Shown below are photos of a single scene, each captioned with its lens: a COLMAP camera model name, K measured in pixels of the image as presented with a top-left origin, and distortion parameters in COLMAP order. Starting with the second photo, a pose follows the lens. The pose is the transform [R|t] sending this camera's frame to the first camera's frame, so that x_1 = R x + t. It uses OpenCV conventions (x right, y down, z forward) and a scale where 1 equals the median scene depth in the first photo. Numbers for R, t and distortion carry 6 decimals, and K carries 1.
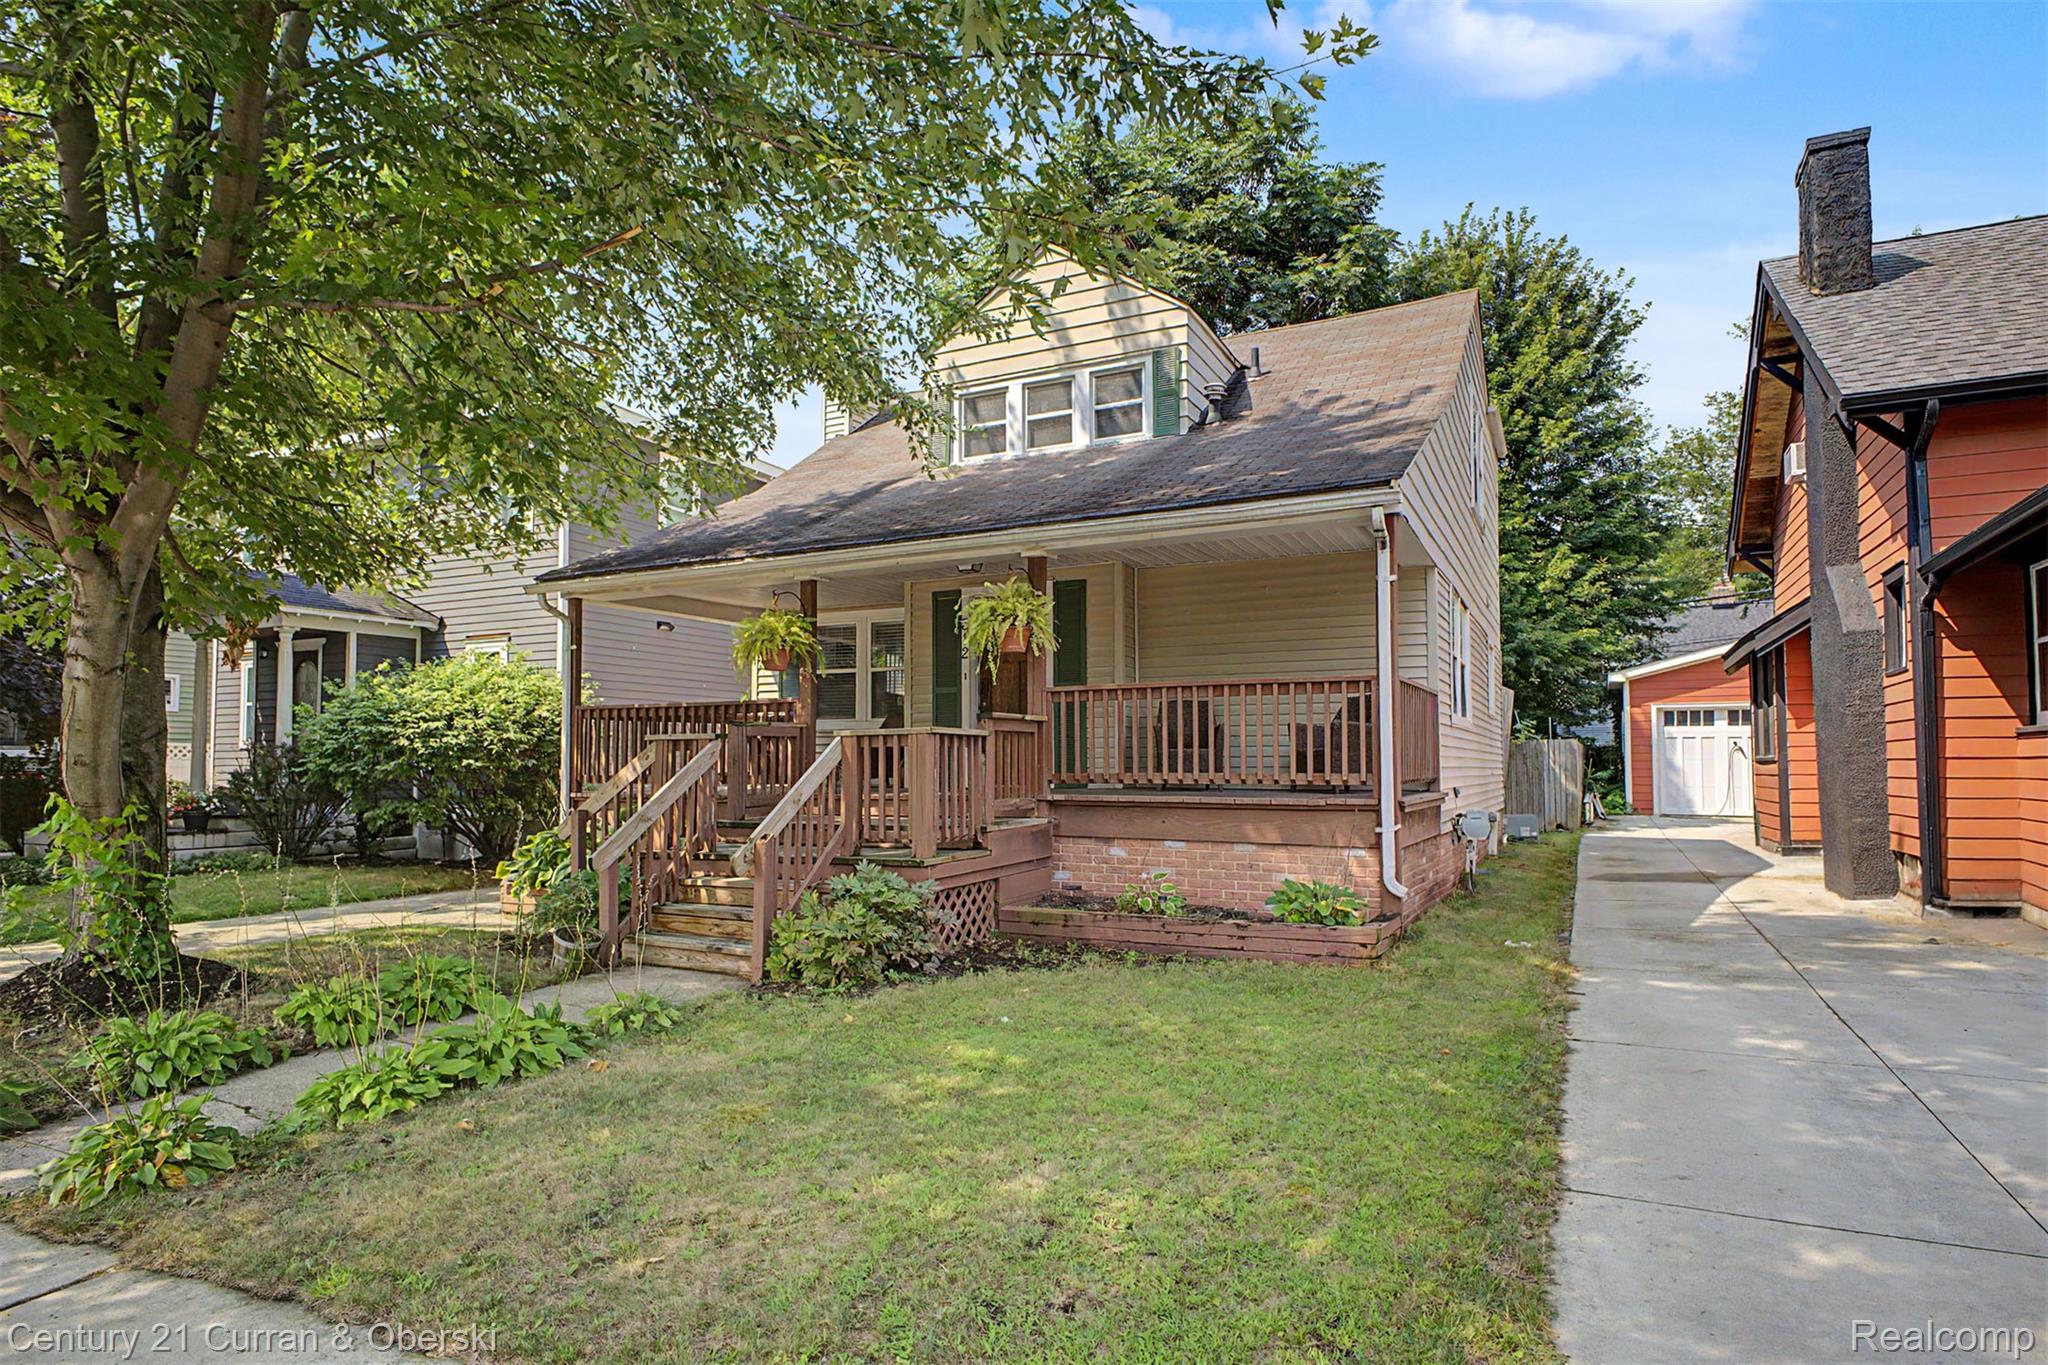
lens RADIAL K [[1139.0, 0, 973.4], [0, 1139.0, 683.7], [0, 0, 1]] dist [0.034185, -0.020556]
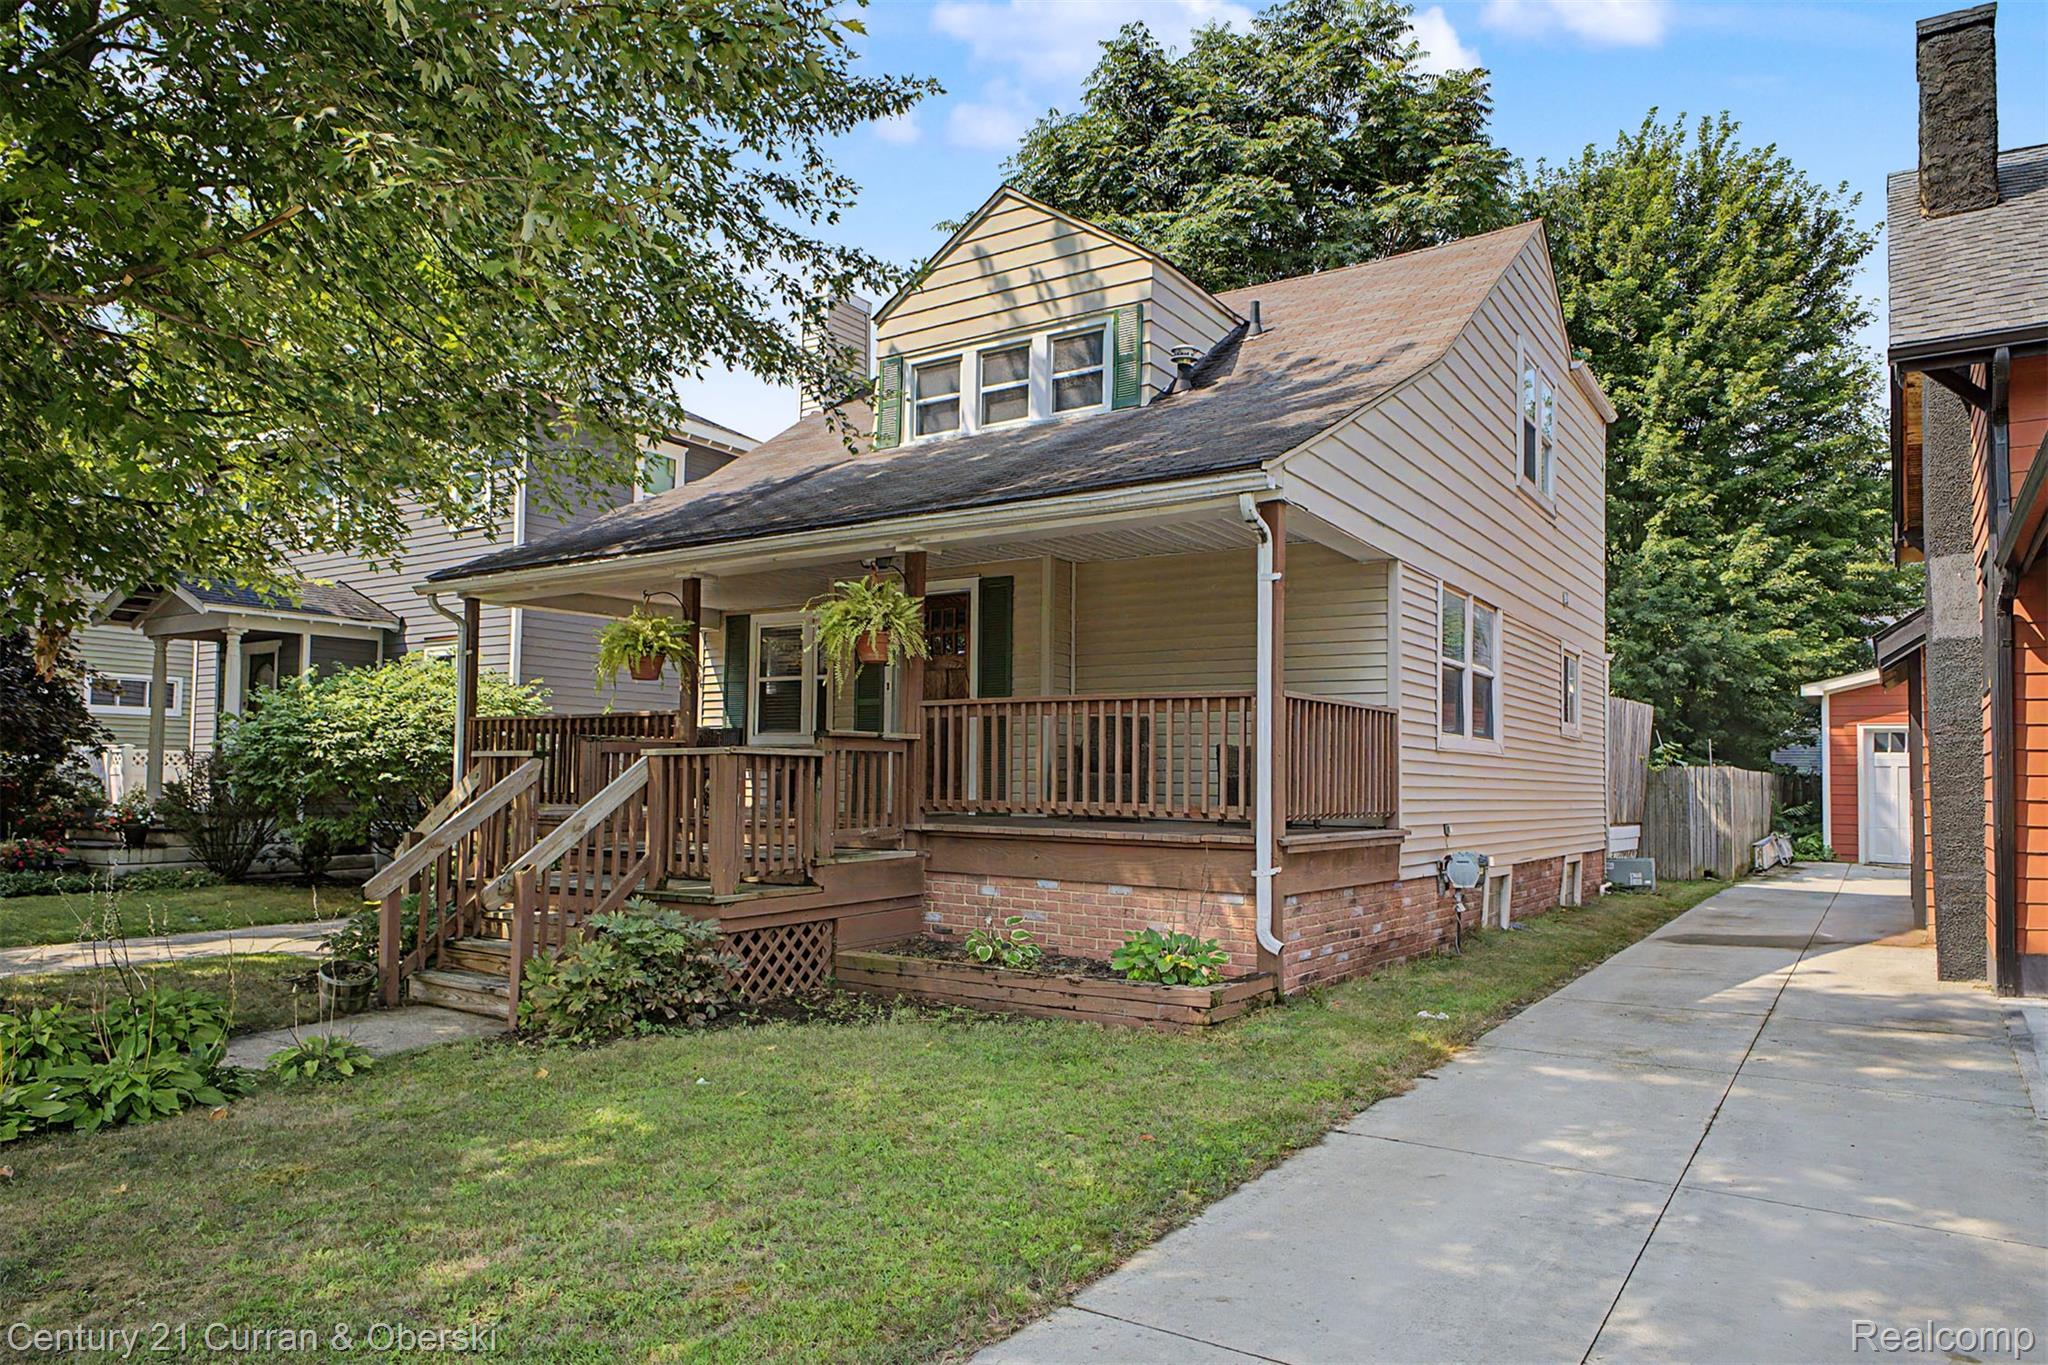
lens RADIAL K [[1309.4, 0, 968.0], [0, 1309.4, 685.4], [0, 0, 1]] dist [0.061391, -0.047611]
pose [[0.992802, 0.006069, -0.119613, 0.184742], [-0.006440, 0.999976, -0.002712, -0.005444], [0.119593, 0.003463, 0.992817, 0.005502]]
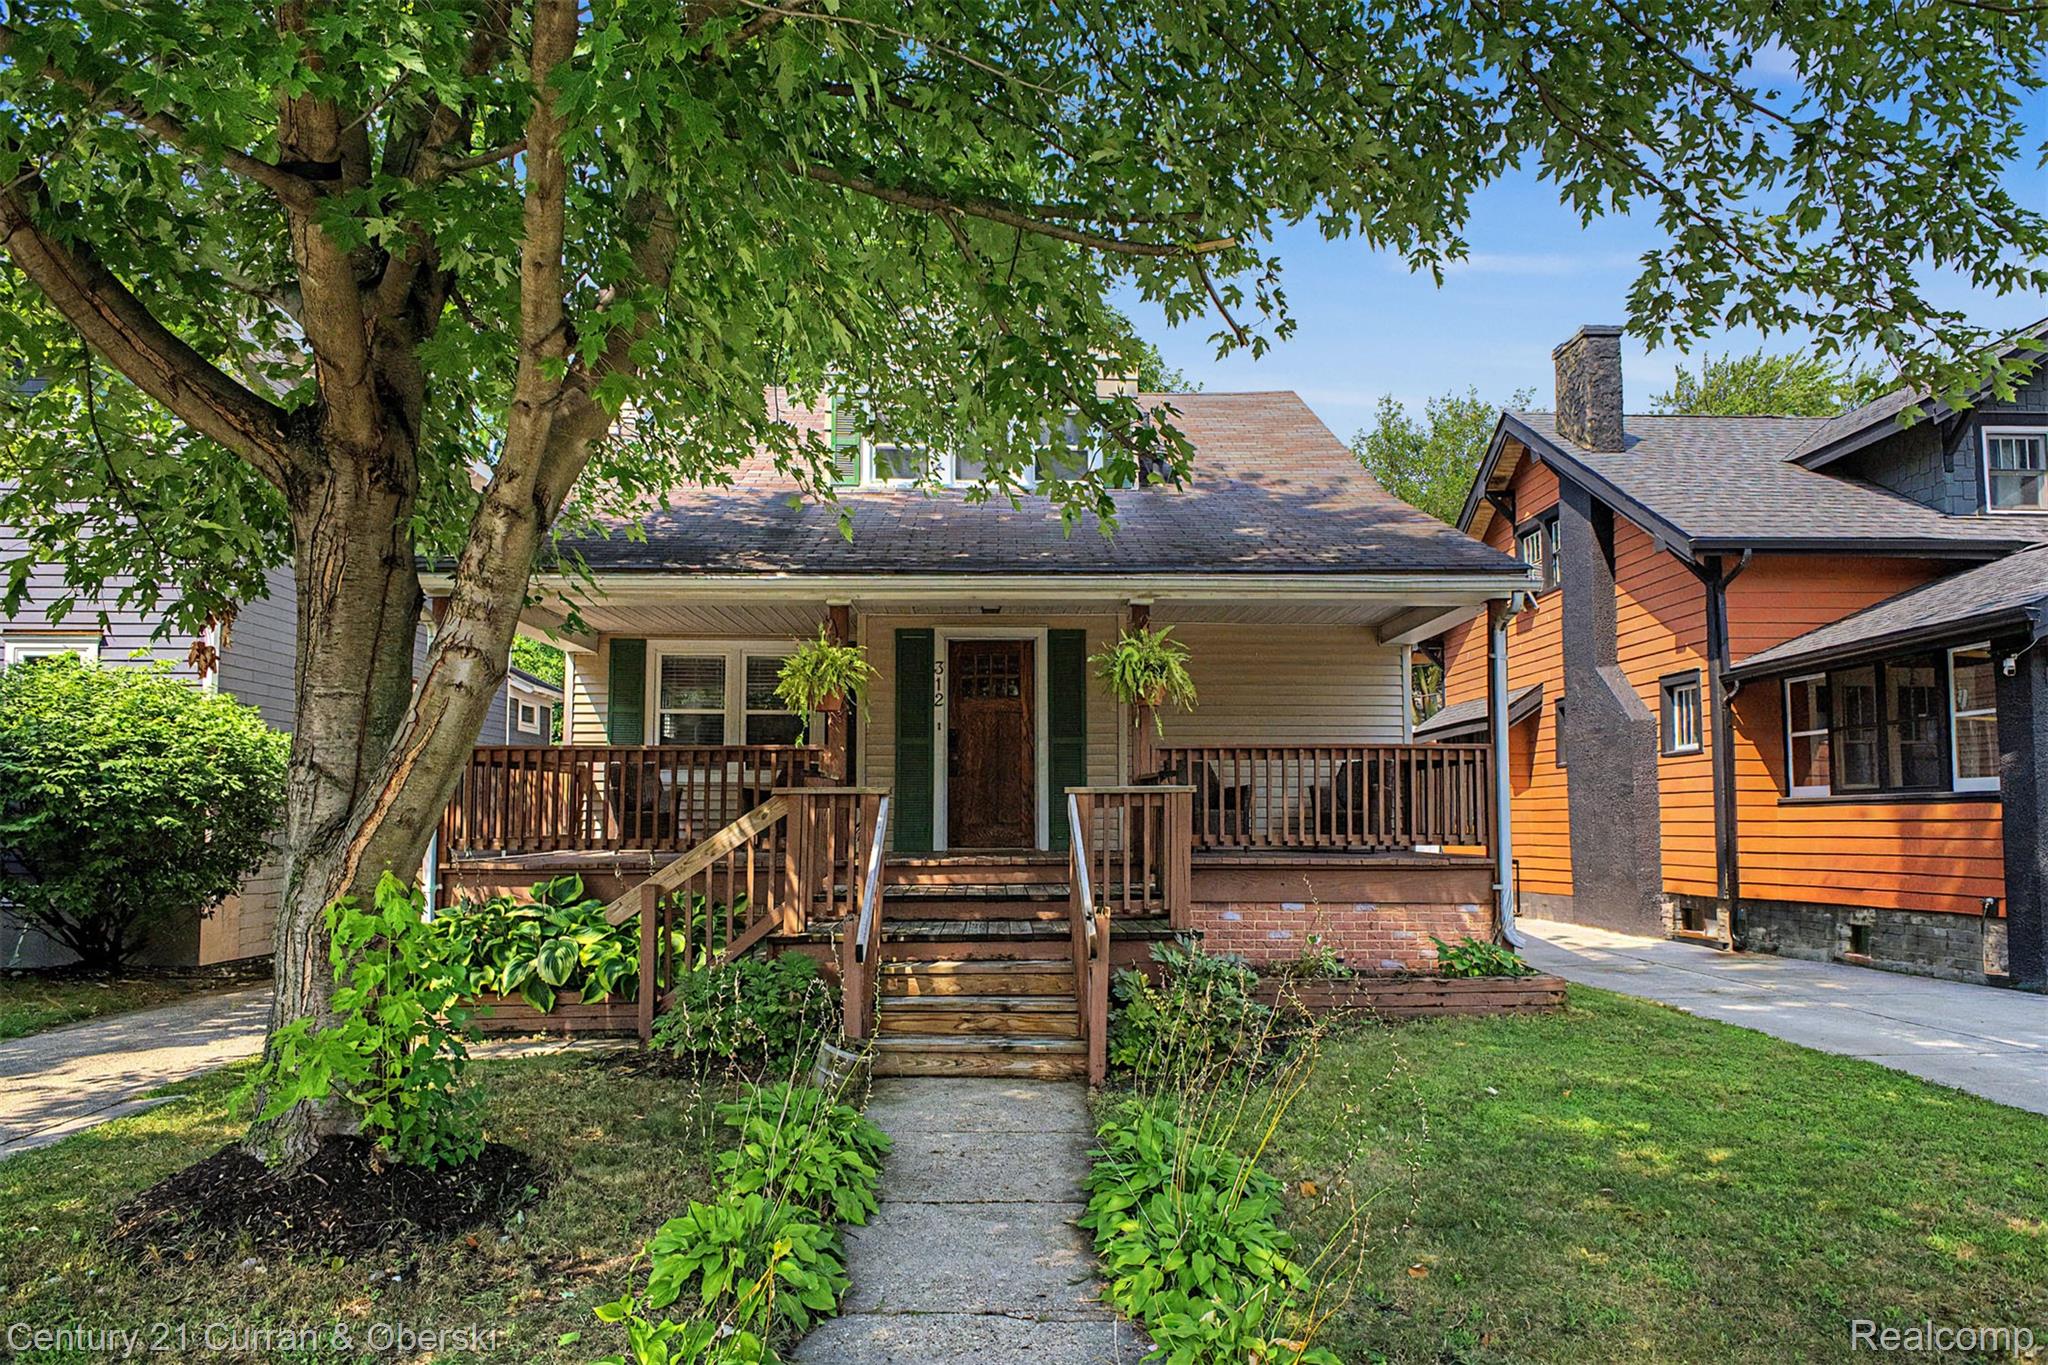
lens RADIAL K [[1215.6, 0, 986.8], [0, 1215.6, 708.3], [0, 0, 1]] dist [0.001842, -0.000295]
pose [[0.876845, 0.047643, 0.478407, -0.450336], [-0.036105, 0.998793, -0.033293, 0.010299], [-0.479416, 0.011920, 0.877507, 0.154308]]
